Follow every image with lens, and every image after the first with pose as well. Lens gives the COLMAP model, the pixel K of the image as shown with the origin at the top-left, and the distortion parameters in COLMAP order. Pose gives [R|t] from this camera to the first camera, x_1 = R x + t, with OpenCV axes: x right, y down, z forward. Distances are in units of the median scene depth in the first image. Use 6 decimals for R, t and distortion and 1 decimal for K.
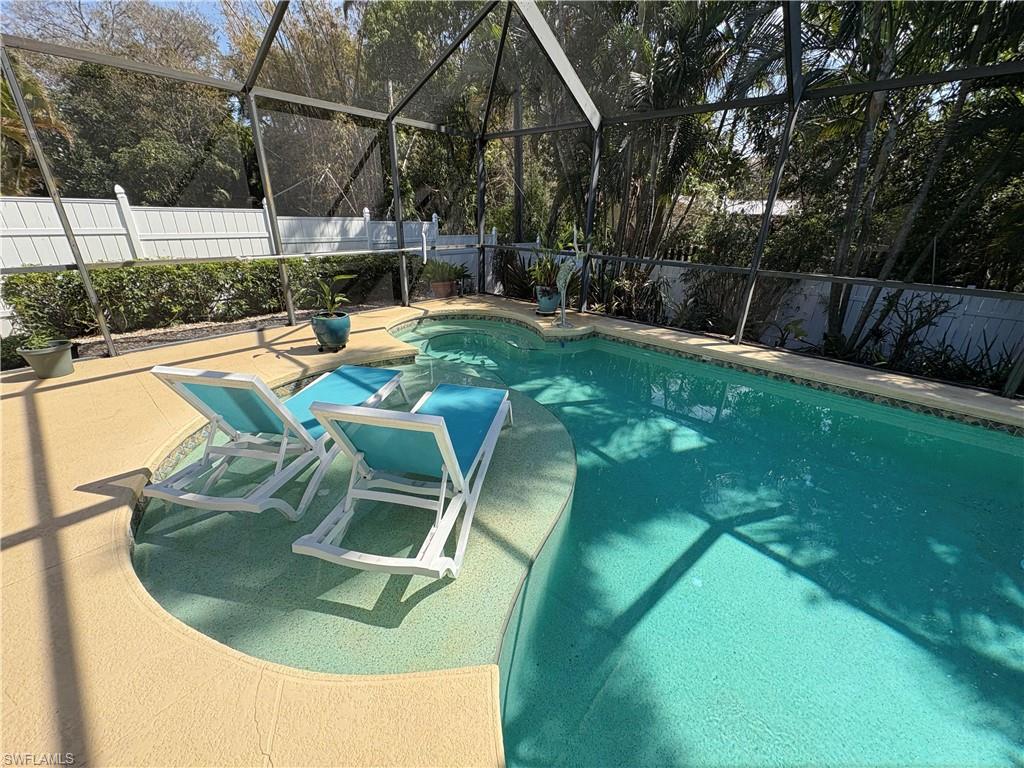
lens RADIAL K [[412.9, 0, 515.6], [0, 412.9, 387.5], [0, 0, 1]] dist [-0.002060, 0.001439]
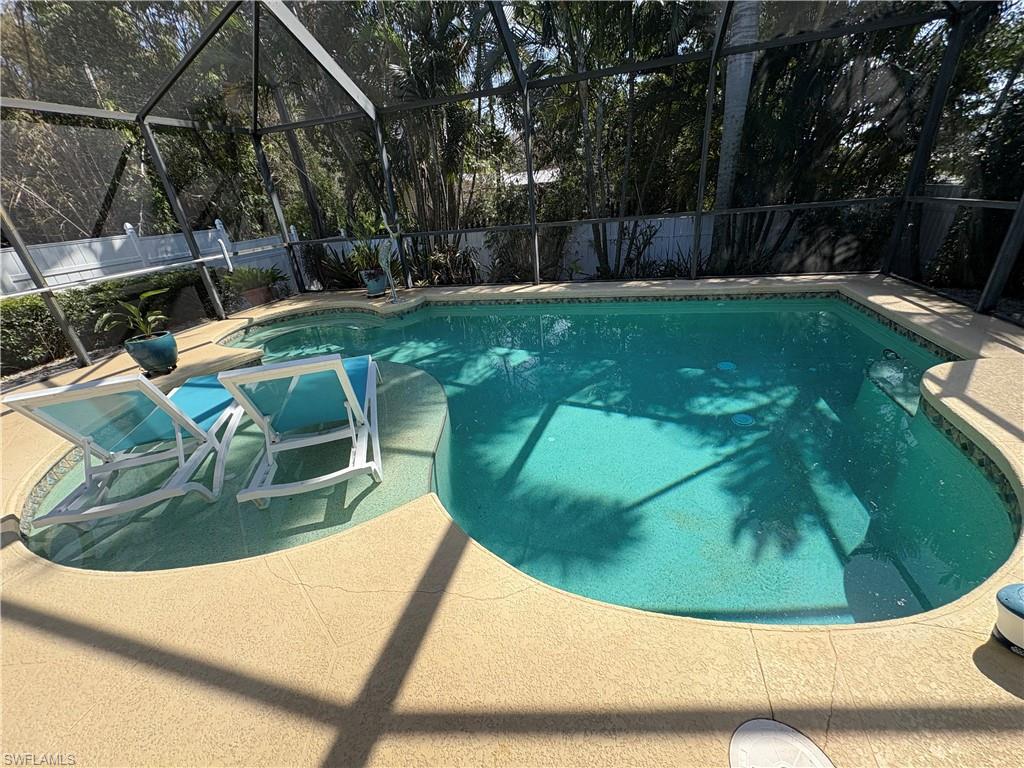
lens RADIAL K [[406.8, 0, 516.0], [0, 406.8, 387.4], [0, 0, 1]] dist [0.000676, -0.000208]
pose [[0.892714, -0.283714, 0.350097, -0.046433], [0.271168, 0.958728, 0.085488, 0.064129], [-0.359902, 0.018619, 0.932804, -0.124593]]
